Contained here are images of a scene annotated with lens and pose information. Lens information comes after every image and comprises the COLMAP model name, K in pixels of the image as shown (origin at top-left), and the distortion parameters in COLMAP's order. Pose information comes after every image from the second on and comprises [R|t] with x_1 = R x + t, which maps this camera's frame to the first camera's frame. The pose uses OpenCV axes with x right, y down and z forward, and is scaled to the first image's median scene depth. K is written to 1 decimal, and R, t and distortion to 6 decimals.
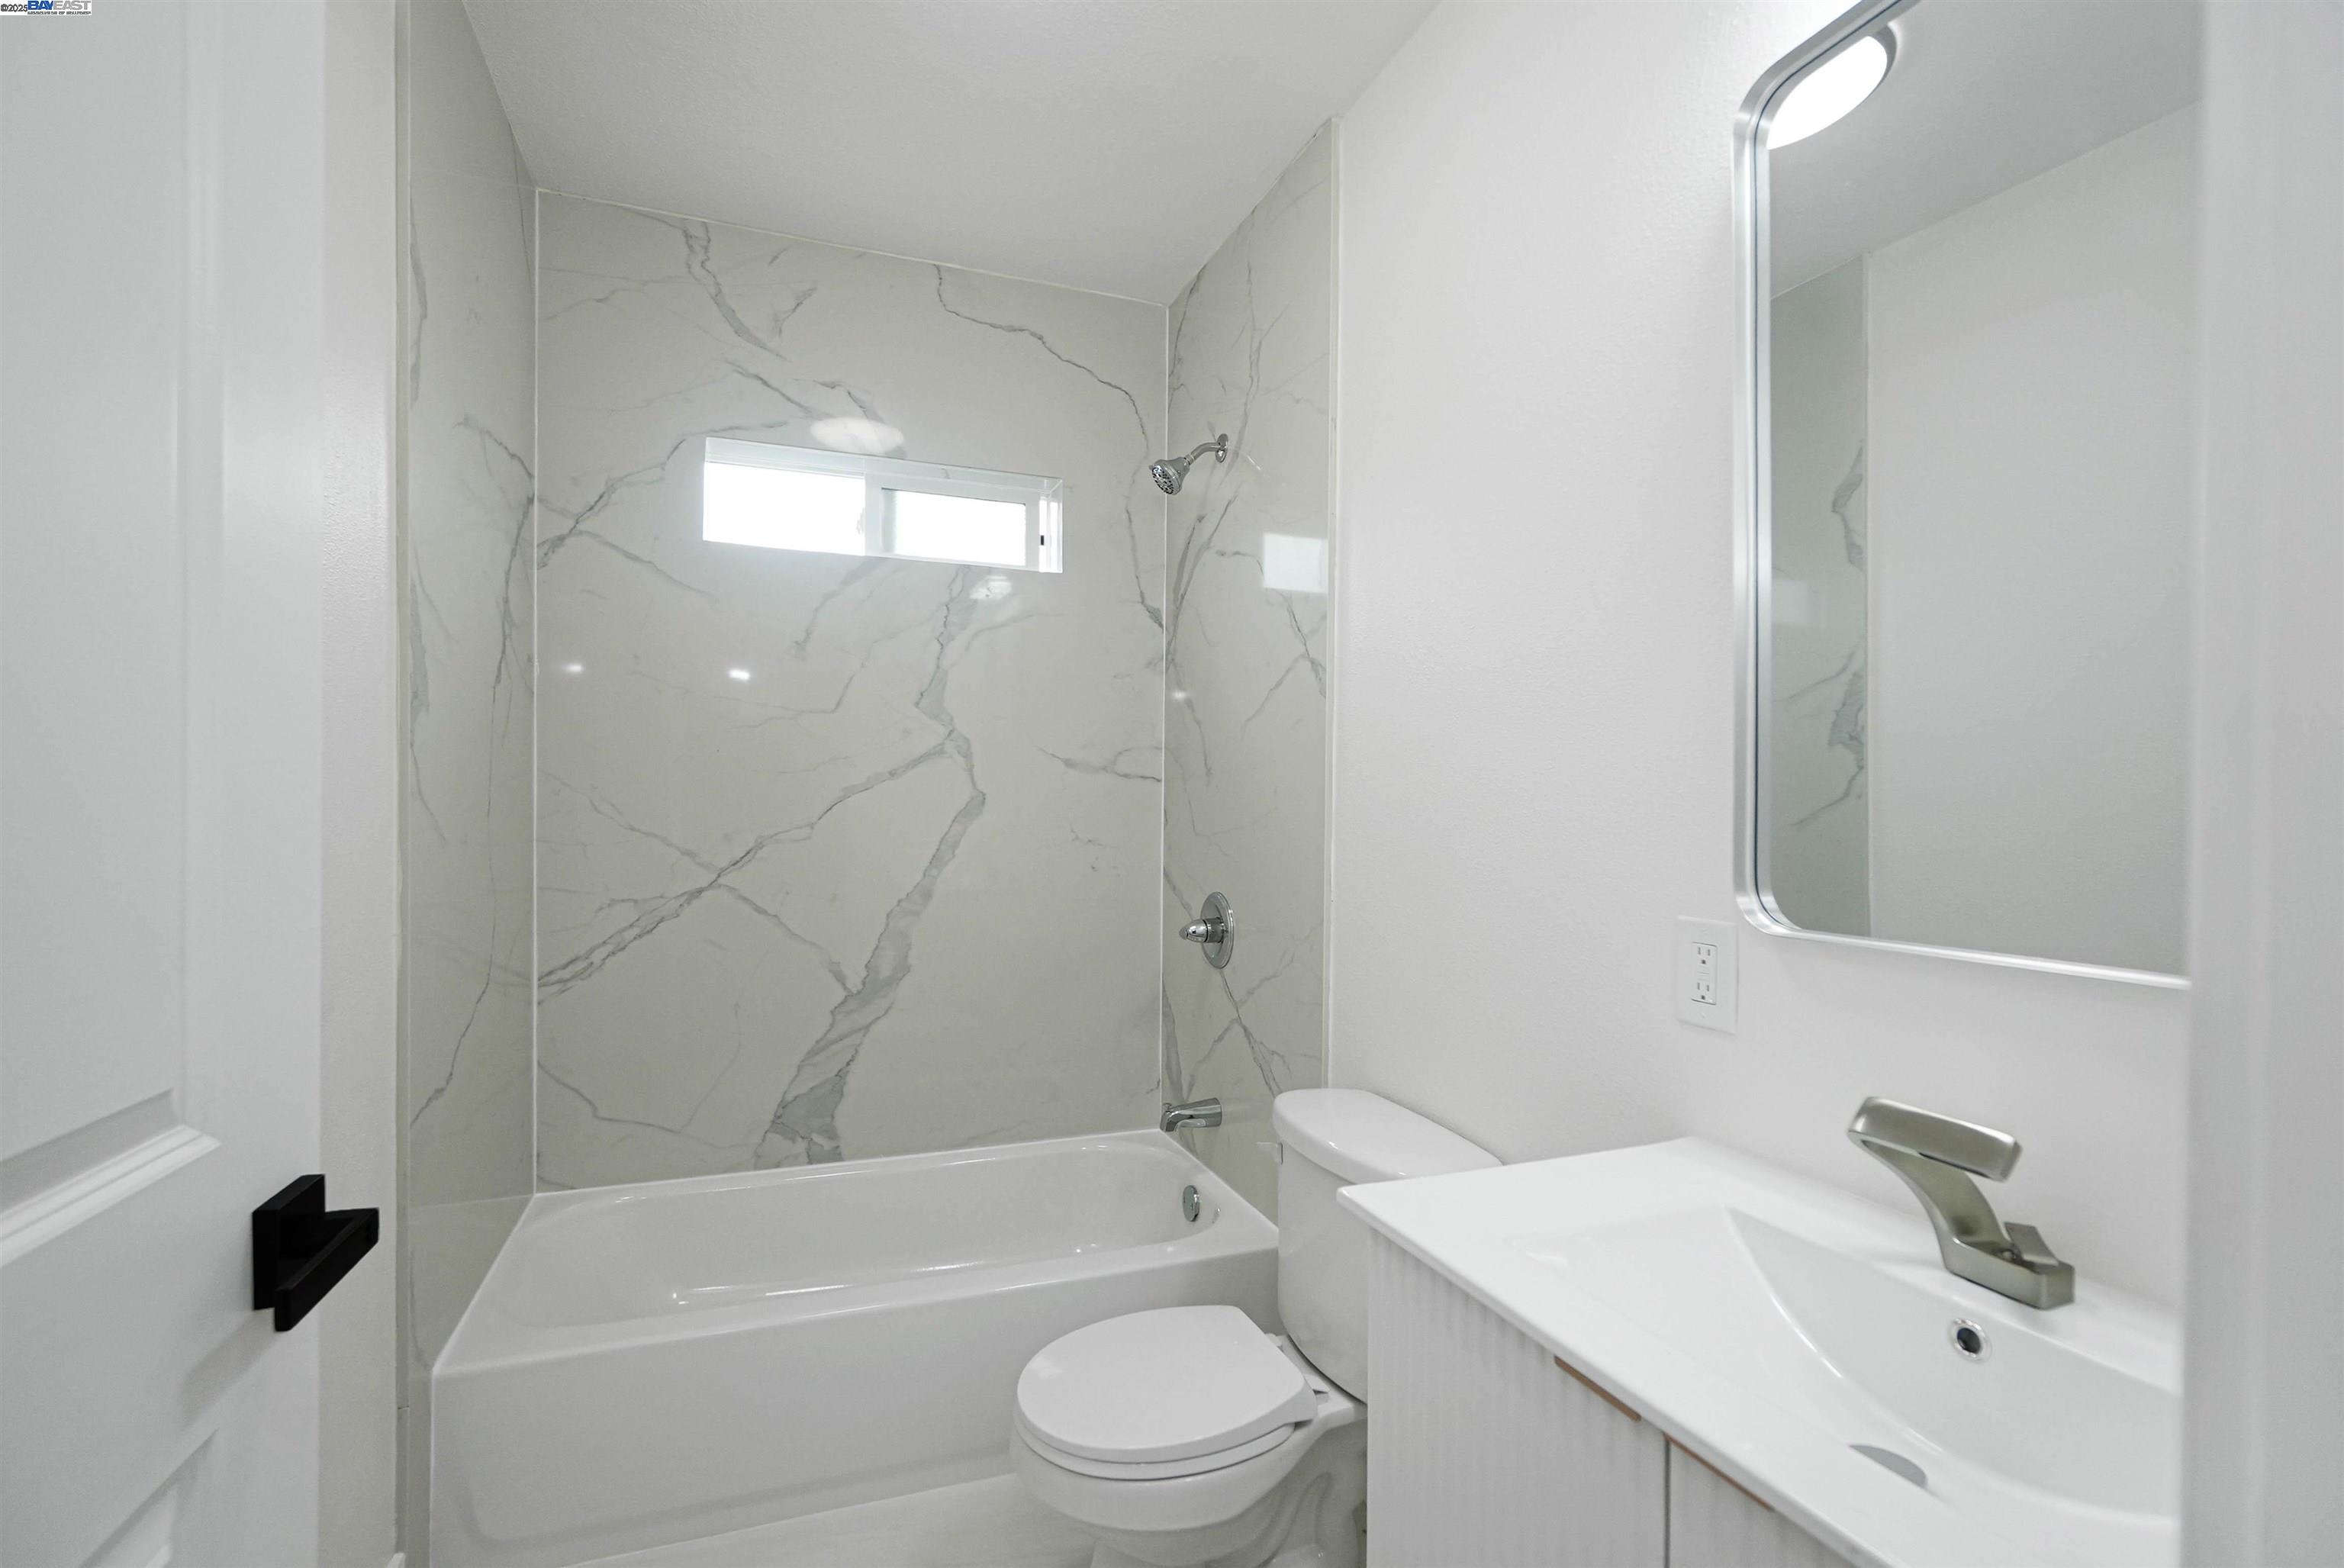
lens RADIAL K [[1010.5, 0, 1177.3], [0, 1010.5, 790.4], [0, 0, 1]] dist [-0.002454, -0.000103]
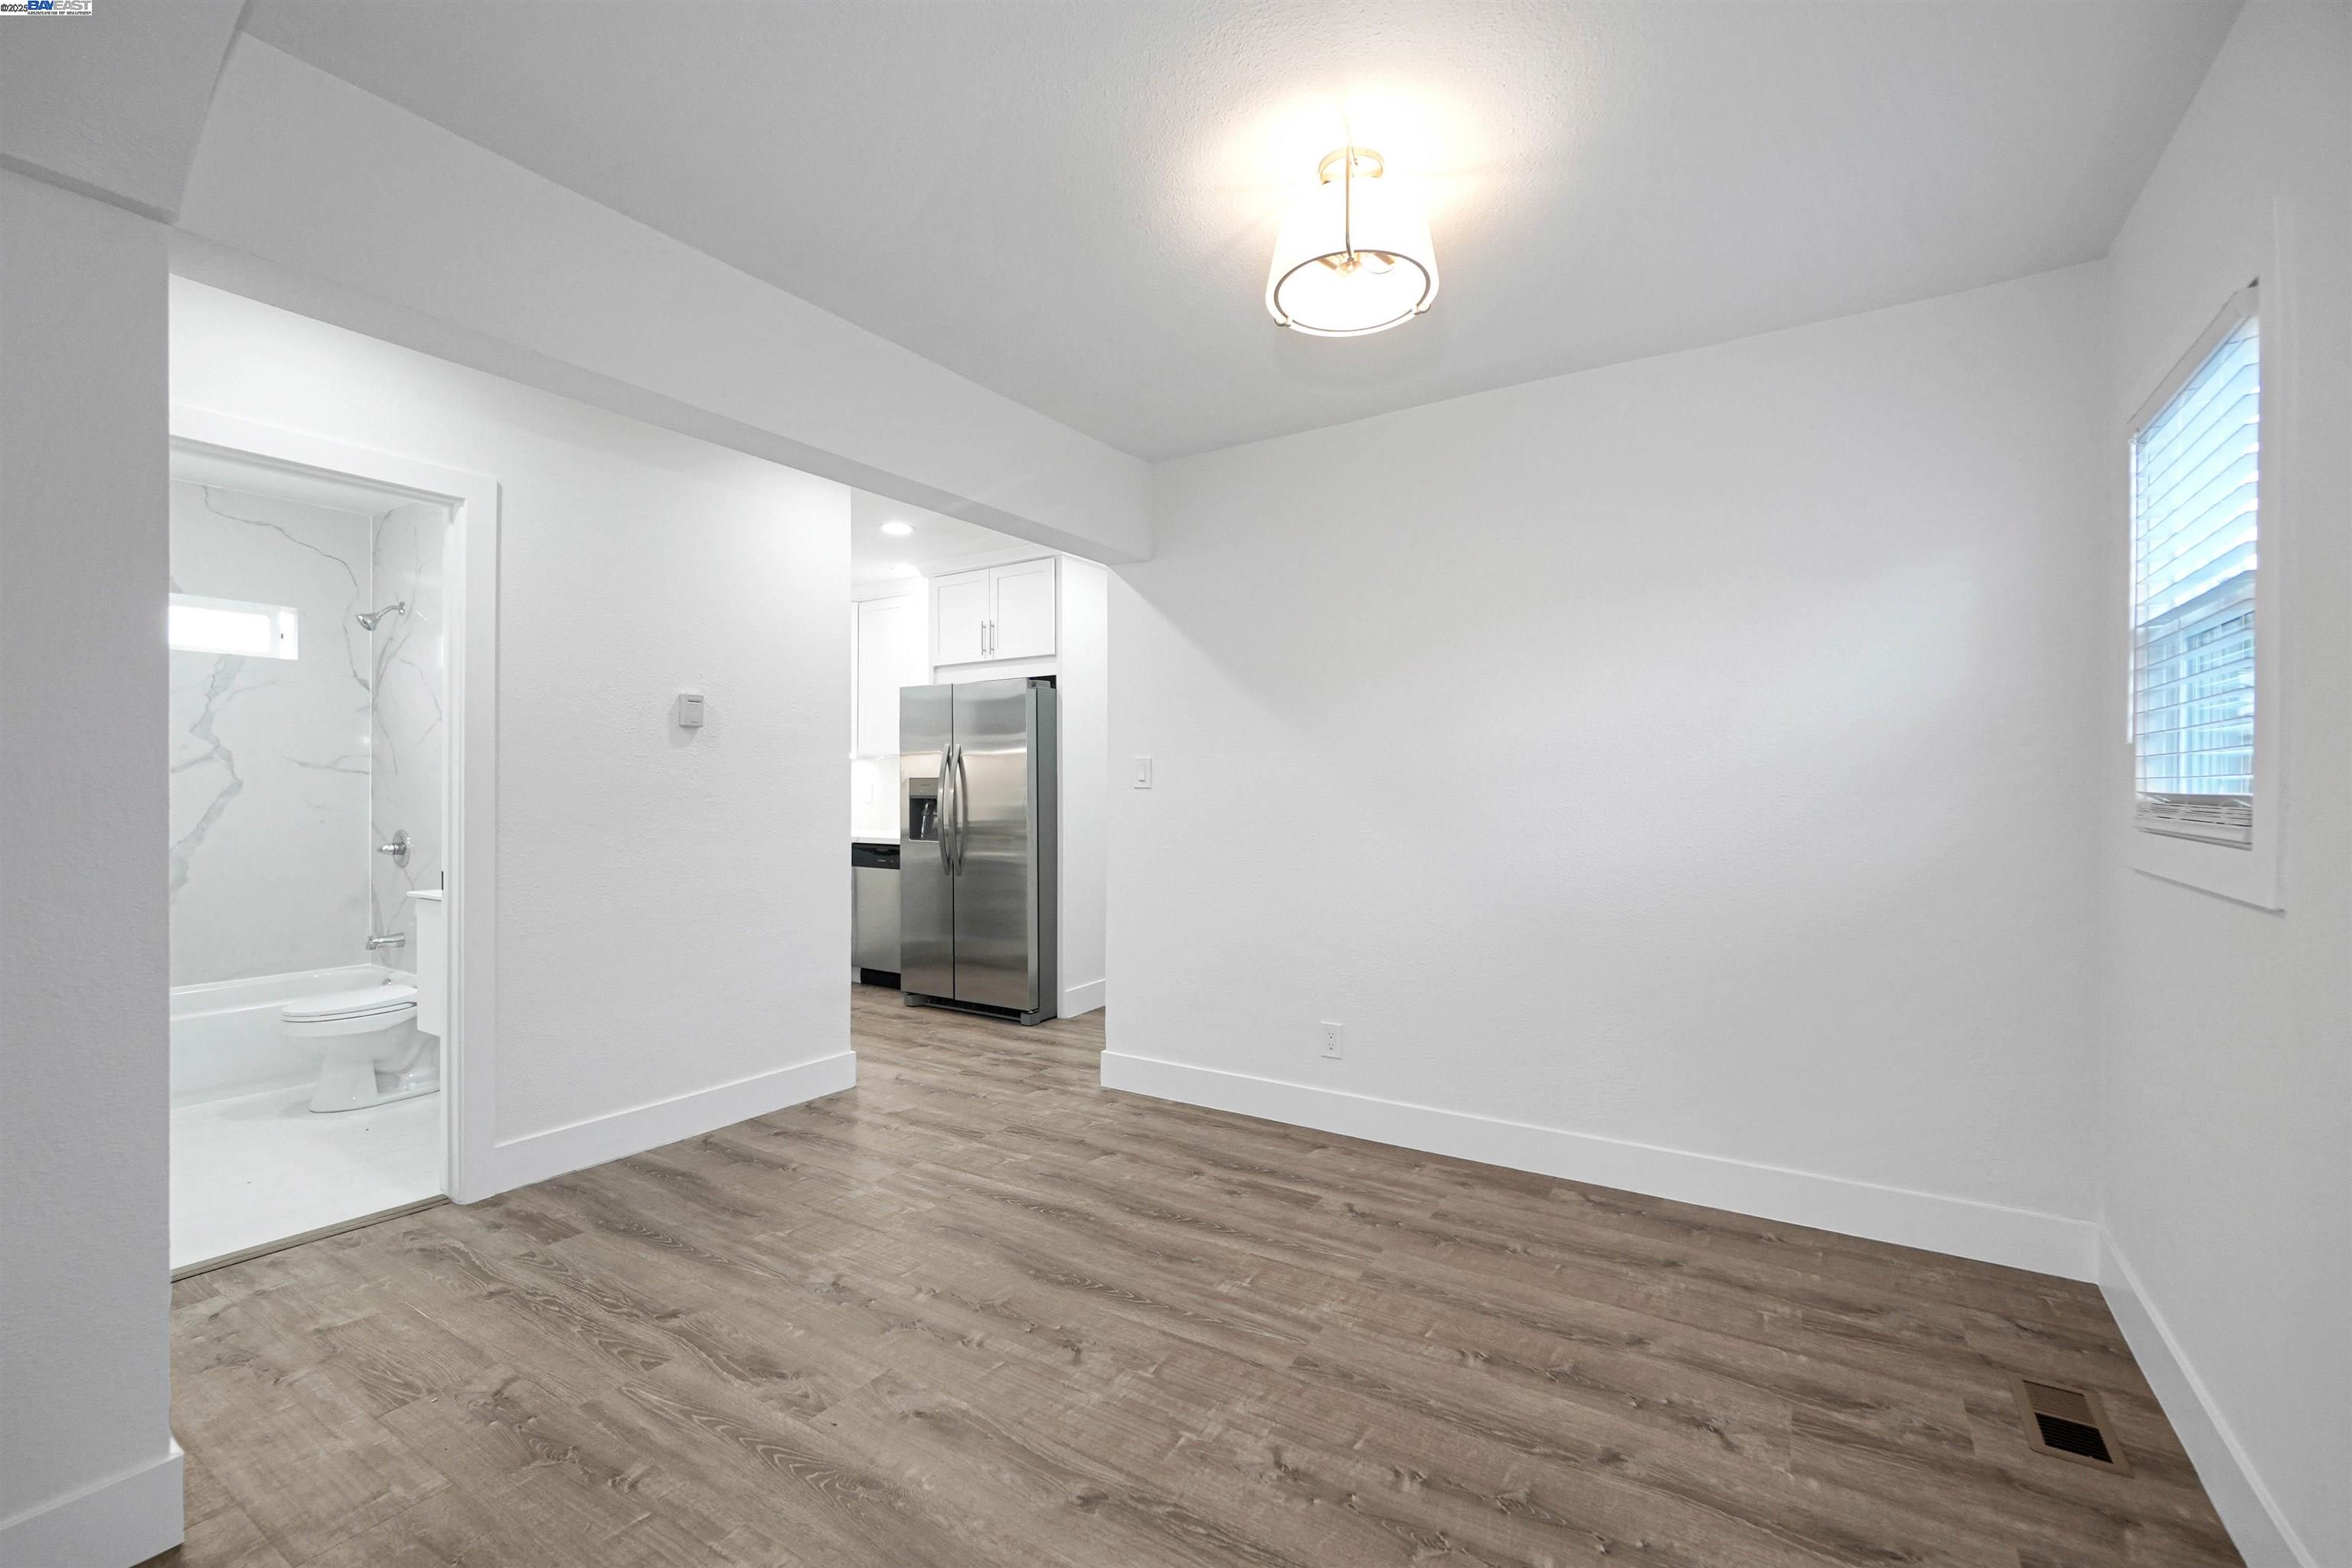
lens RADIAL K [[1013.9, 0, 1181.3], [0, 1013.9, 790.4], [0, 0, 1]] dist [-0.002454, -0.000103]
pose [[0.815429, -0.007038, 0.578815, 0.130724], [-0.001675, 0.999893, 0.014518, -0.009040], [-0.578855, -0.012808, 0.815330, -1.442090]]
